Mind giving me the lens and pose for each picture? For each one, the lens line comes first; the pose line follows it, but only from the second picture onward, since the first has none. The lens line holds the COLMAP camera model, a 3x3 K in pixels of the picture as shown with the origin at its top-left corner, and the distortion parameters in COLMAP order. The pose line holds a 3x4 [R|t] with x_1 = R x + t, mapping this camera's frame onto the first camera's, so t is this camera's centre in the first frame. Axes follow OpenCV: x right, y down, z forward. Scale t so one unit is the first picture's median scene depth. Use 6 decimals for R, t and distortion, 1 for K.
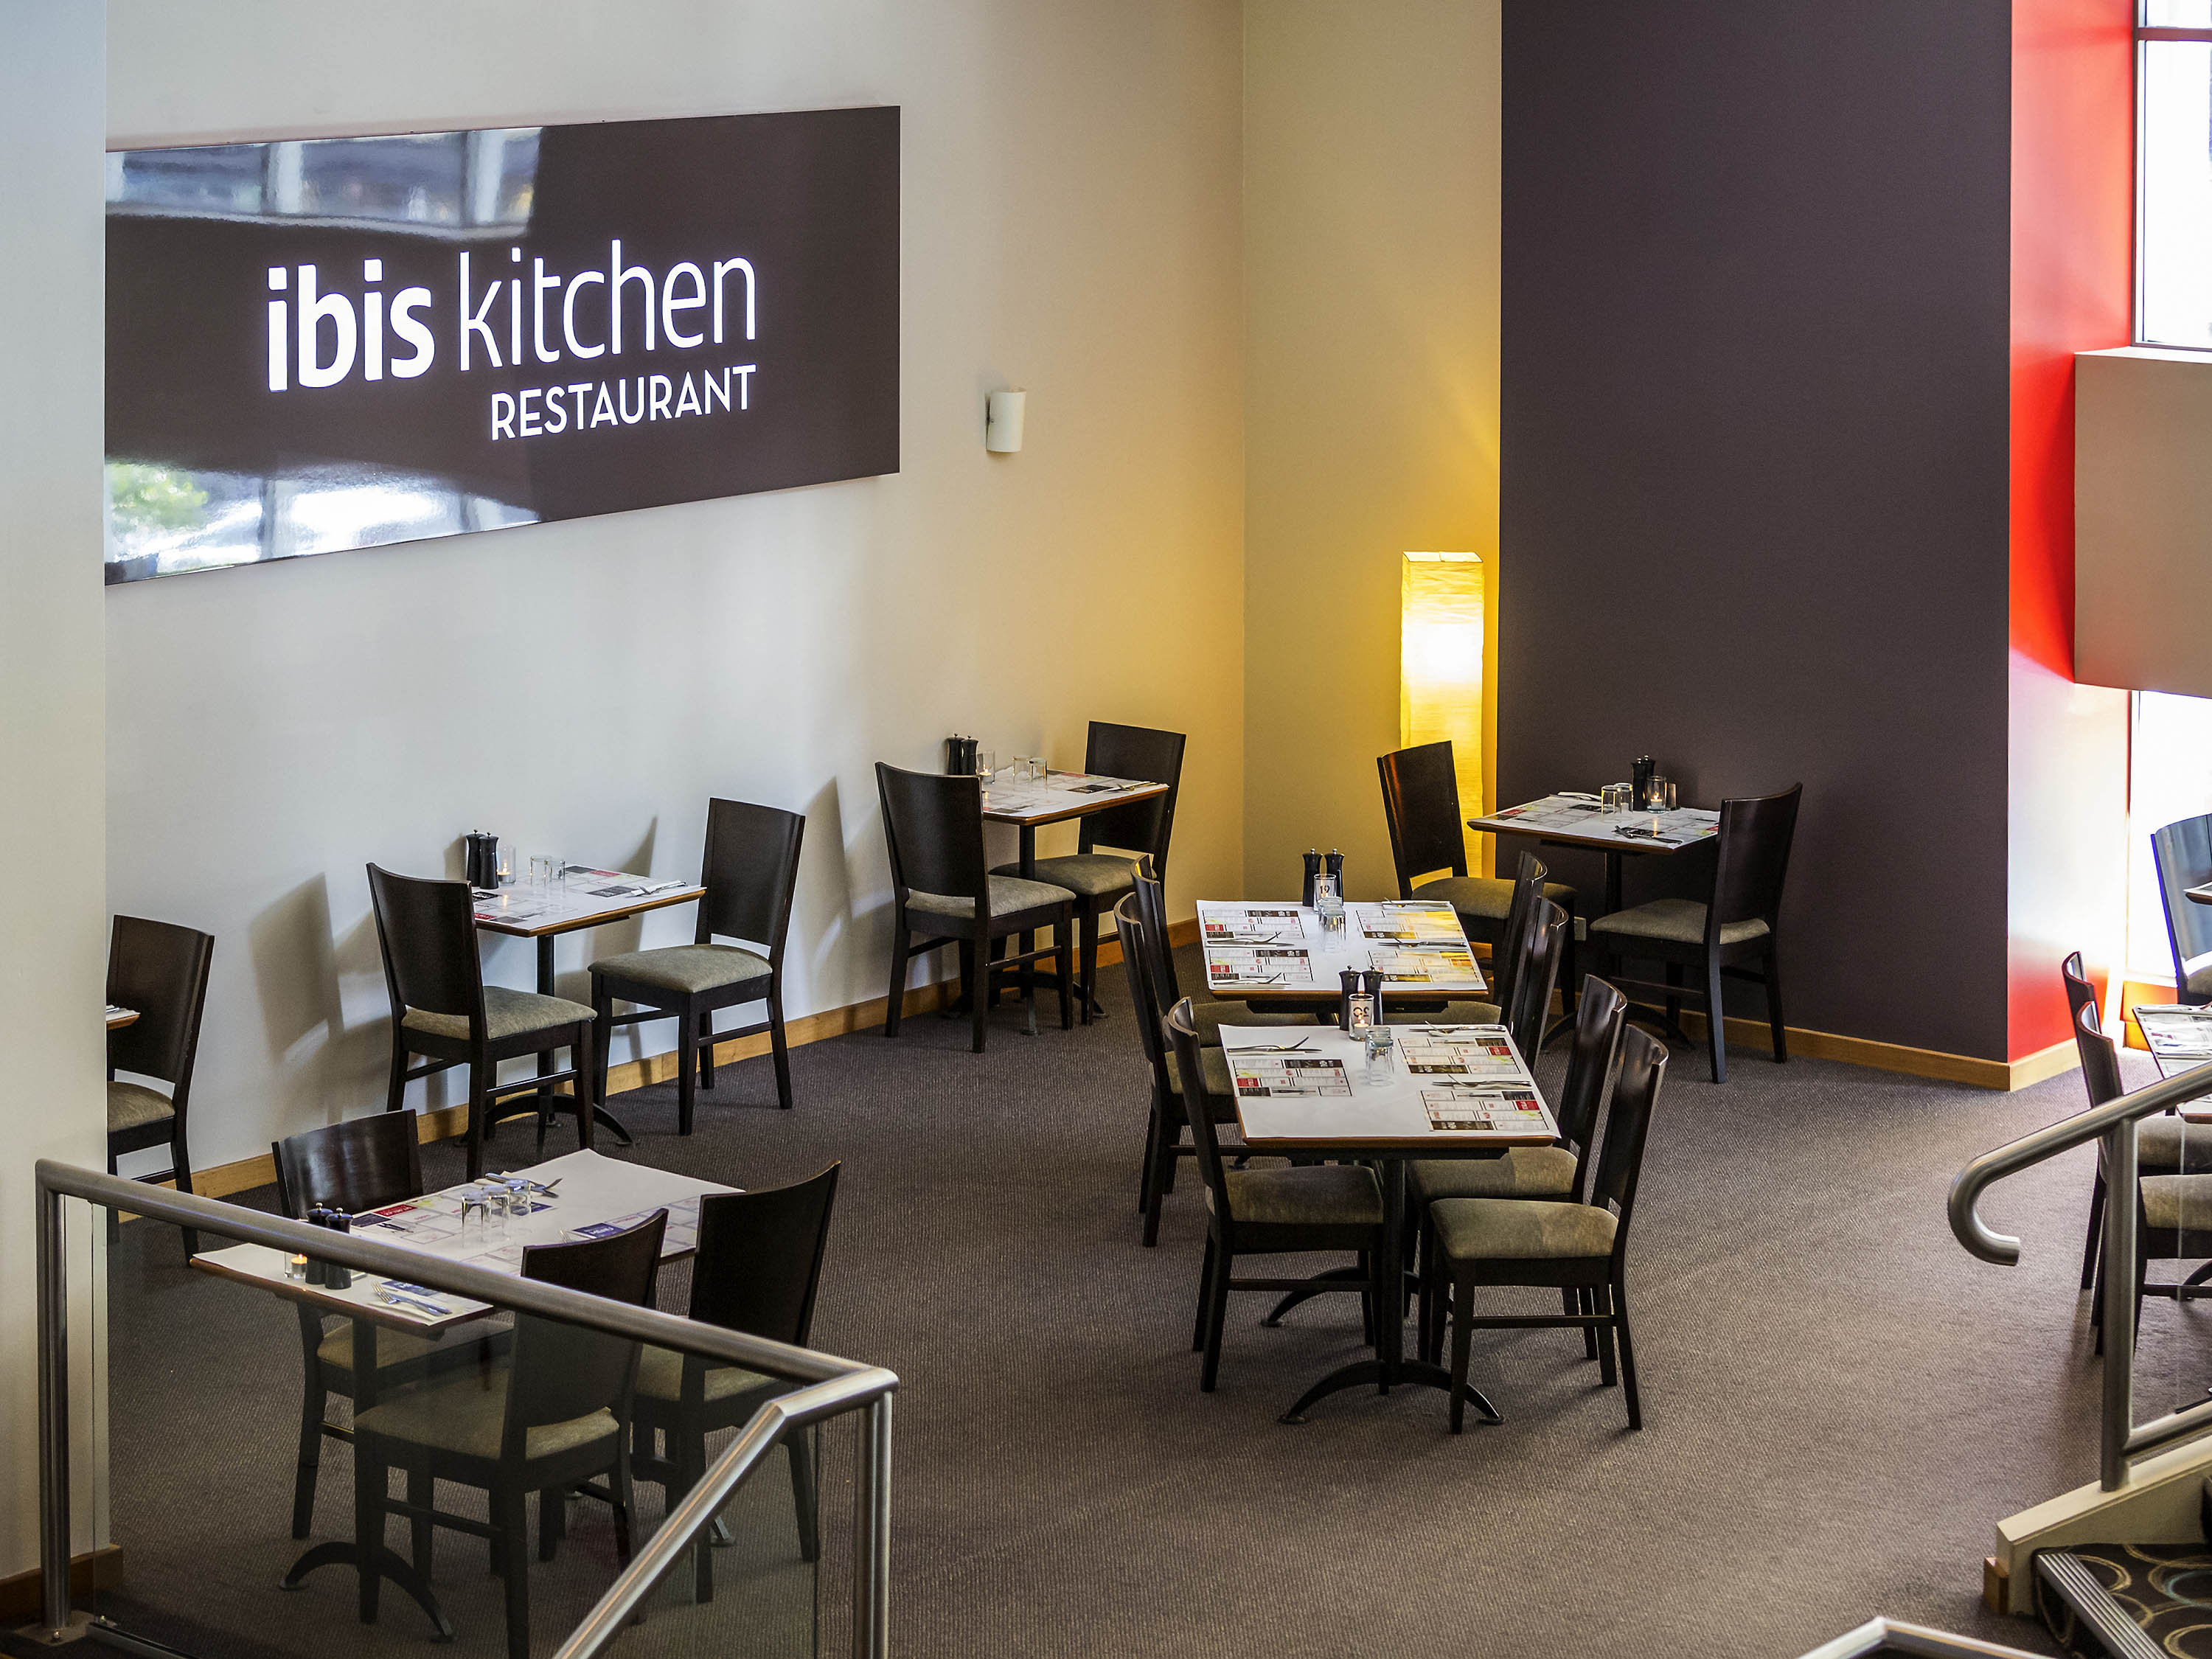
lens RADIAL K [[4389.0, 0, 1105.5], [0, 4389.0, 828.2], [0, 0, 1]] dist [-0.343658, 0.000000]
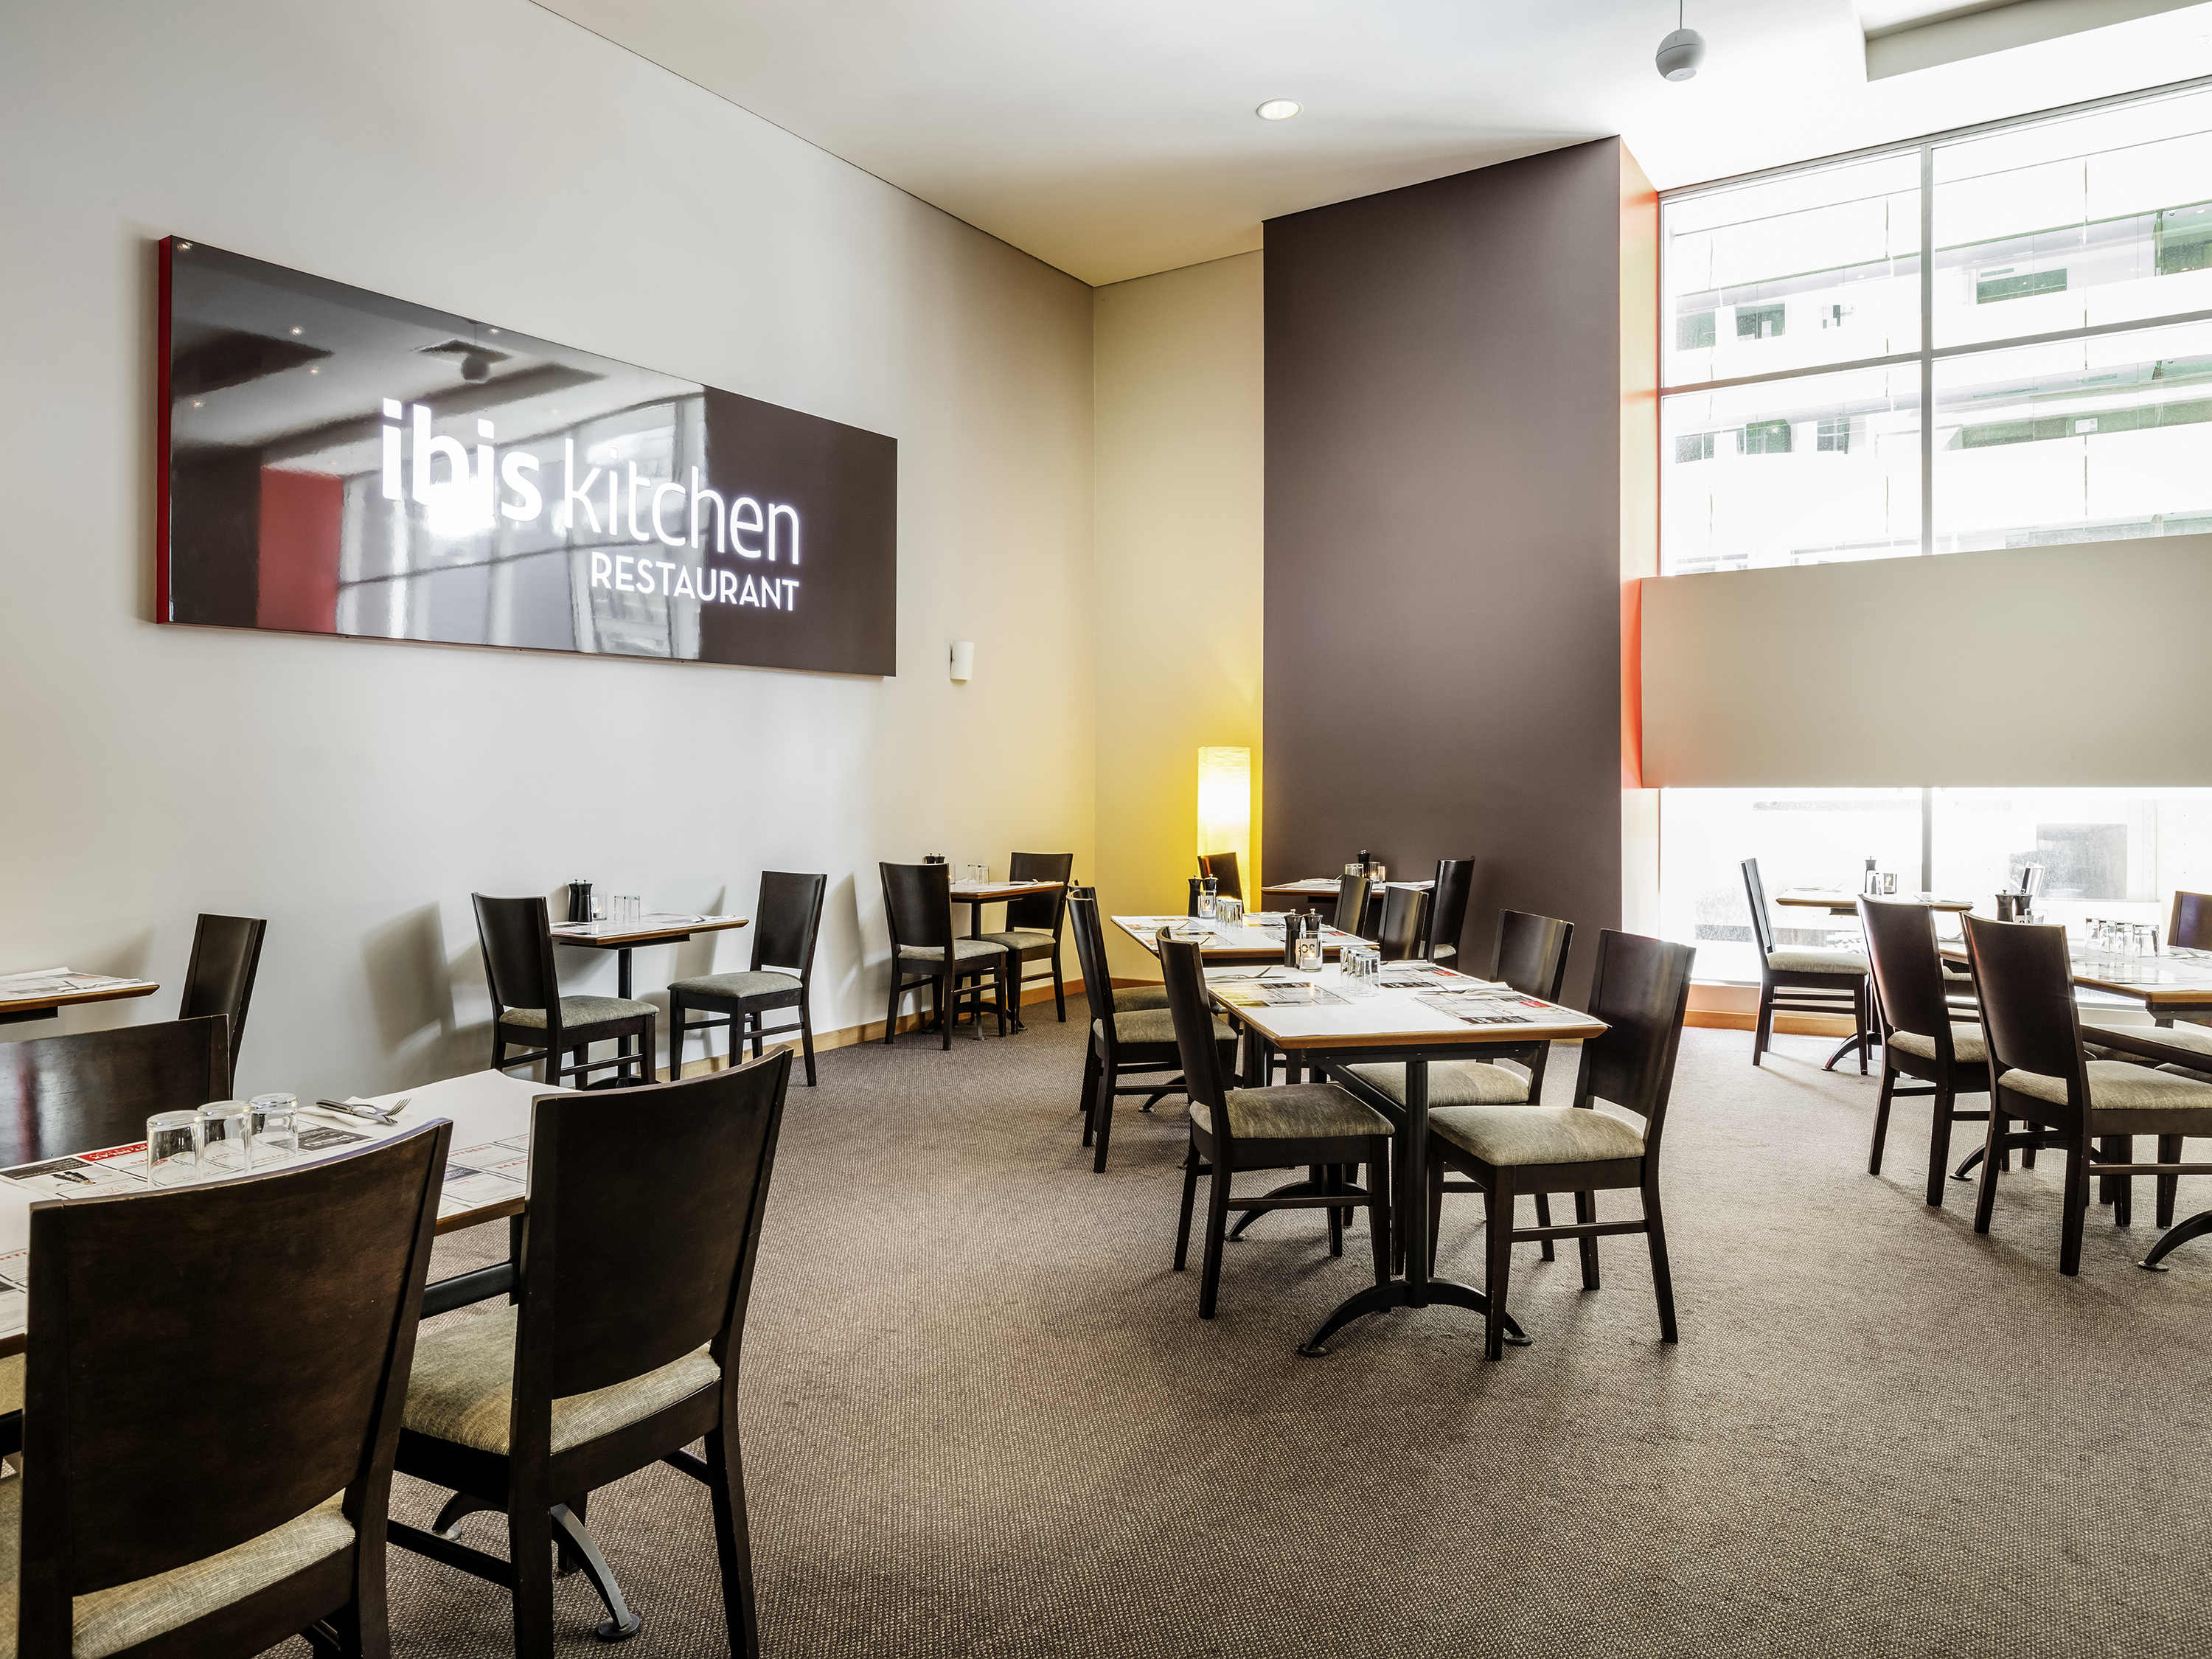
lens RADIAL K [[1311.7, 0, 1165.1], [0, 1311.7, 816.2], [0, 0, 1]] dist [-0.031189, -0.000791]
pose [[0.988102, -0.002198, 0.153781, -0.025255], [0.029041, 0.984577, -0.172527, 0.055359], [-0.151030, 0.174940, 0.972926, 0.564709]]
